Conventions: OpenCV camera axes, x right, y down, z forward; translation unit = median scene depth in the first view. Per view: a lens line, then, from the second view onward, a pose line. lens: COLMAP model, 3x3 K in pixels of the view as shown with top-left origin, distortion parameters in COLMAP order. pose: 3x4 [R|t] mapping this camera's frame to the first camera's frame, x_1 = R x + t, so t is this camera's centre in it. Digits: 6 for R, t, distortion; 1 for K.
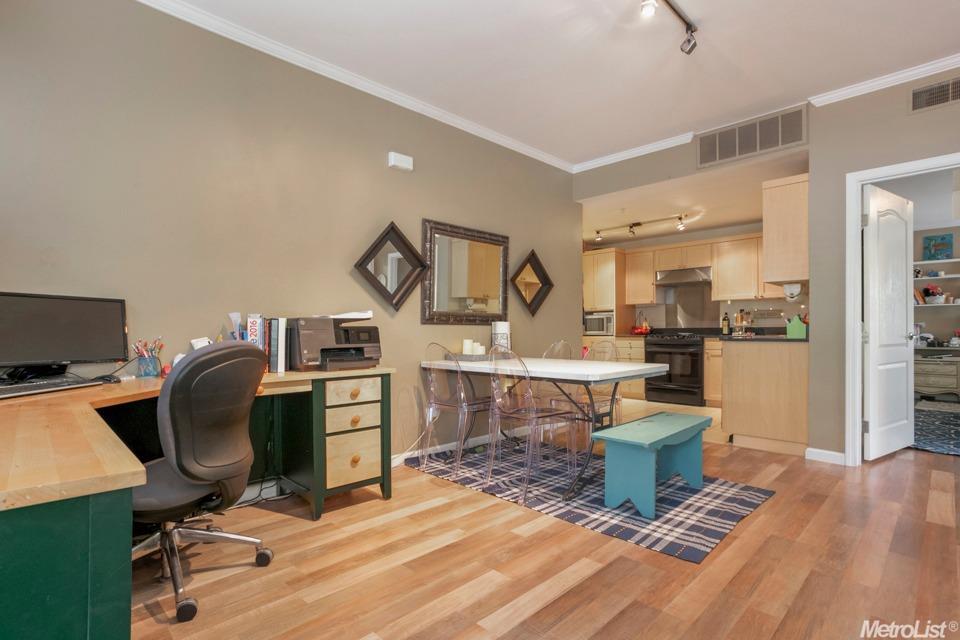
lens RADIAL K [[473.2, 0, 458.7], [0, 473.2, 329.9], [0, 0, 1]] dist [-0.040783, 0.015402]
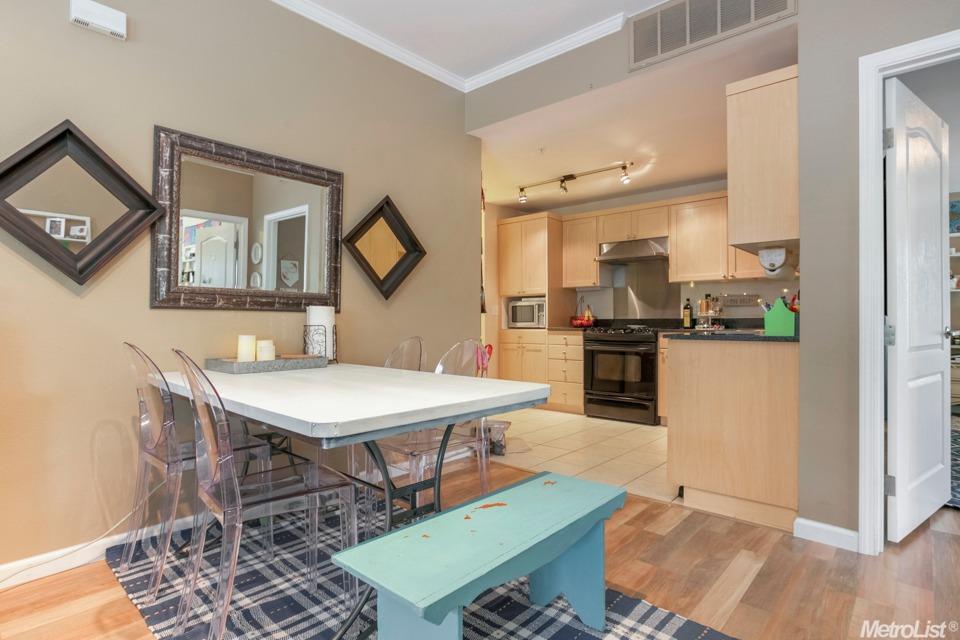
lens RADIAL K [[499.4, 0, 473.6], [0, 499.4, 313.9], [0, 0, 1]] dist [-0.032117, 0.006074]
pose [[0.996865, 0.006359, 0.078862, 0.260501], [-0.005329, 0.999898, -0.013266, 0.000261], [-0.078938, 0.012804, 0.996797, 0.365271]]
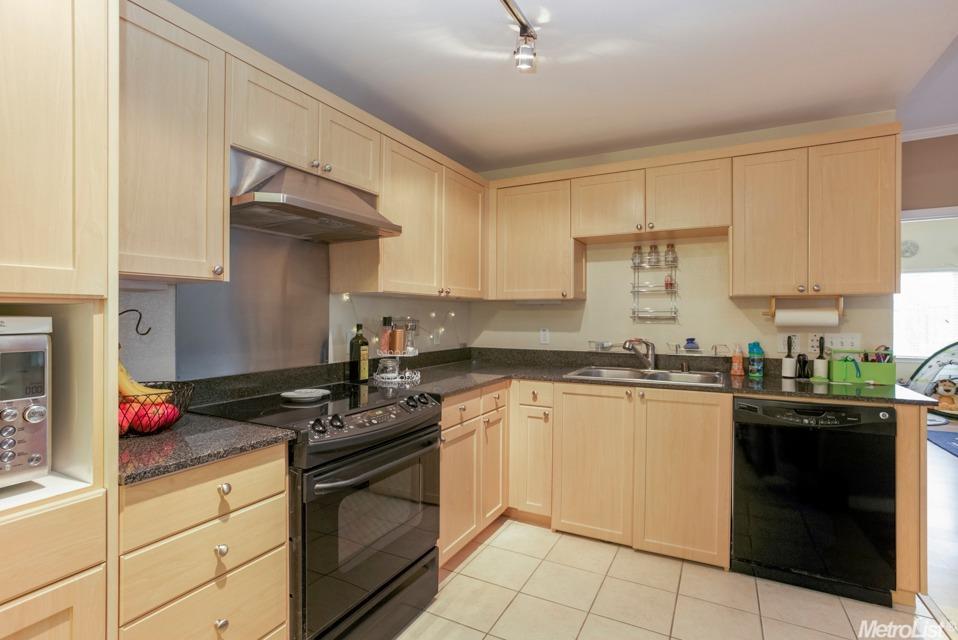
lens RADIAL K [[472.2, 0, 475.6], [0, 472.2, 318.5], [0, 0, 1]] dist [-0.040783, 0.015402]
pose [[-0.300385, 0.005554, 0.953802, 0.273191], [-0.001726, 0.999978, -0.006366, -0.062193], [-0.953816, -0.003558, -0.300369, 1.604945]]
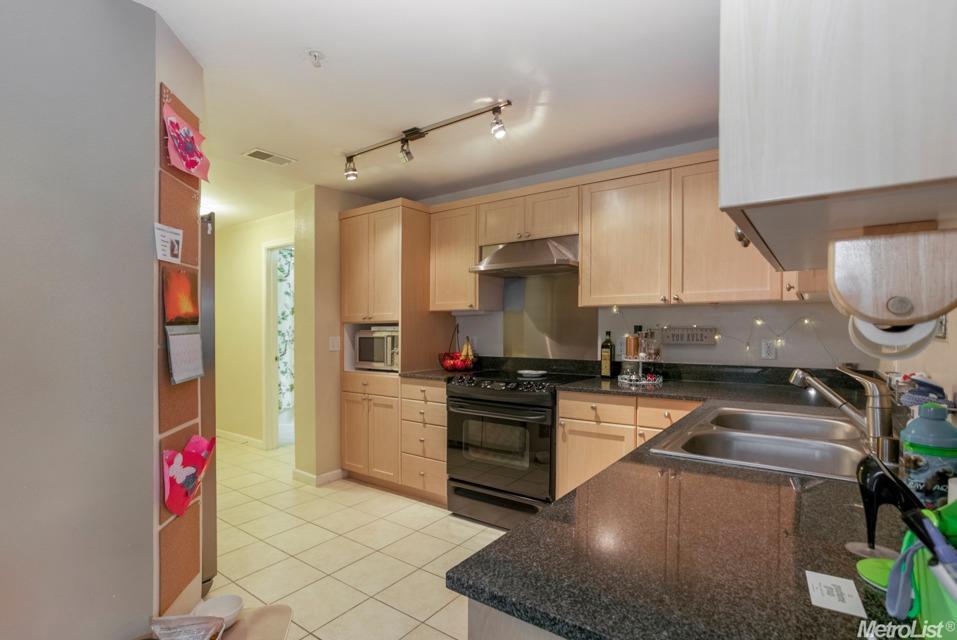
lens RADIAL K [[471.7, 0, 450.9], [0, 471.7, 330.4], [0, 0, 1]] dist [-0.040783, 0.015402]
pose [[0.990617, 0.002840, 0.136638, 0.543181], [-0.003918, 0.999963, 0.007622, -0.065308], [-0.136611, -0.008086, 0.990592, 0.852435]]
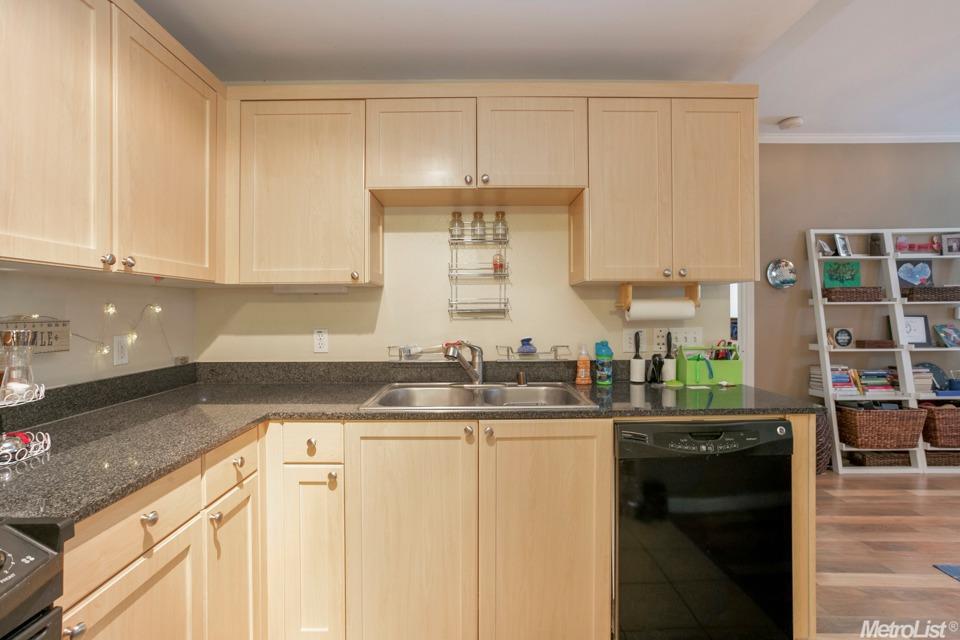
lens RADIAL K [[473.2, 0, 480.3], [0, 473.2, 310.2], [0, 0, 1]] dist [-0.040783, 0.015402]
pose [[-0.721355, 0.018157, 0.692328, 0.519896], [0.013077, 0.999835, -0.012597, -0.063505], [-0.692442, -0.000033, -0.721473, 1.504846]]
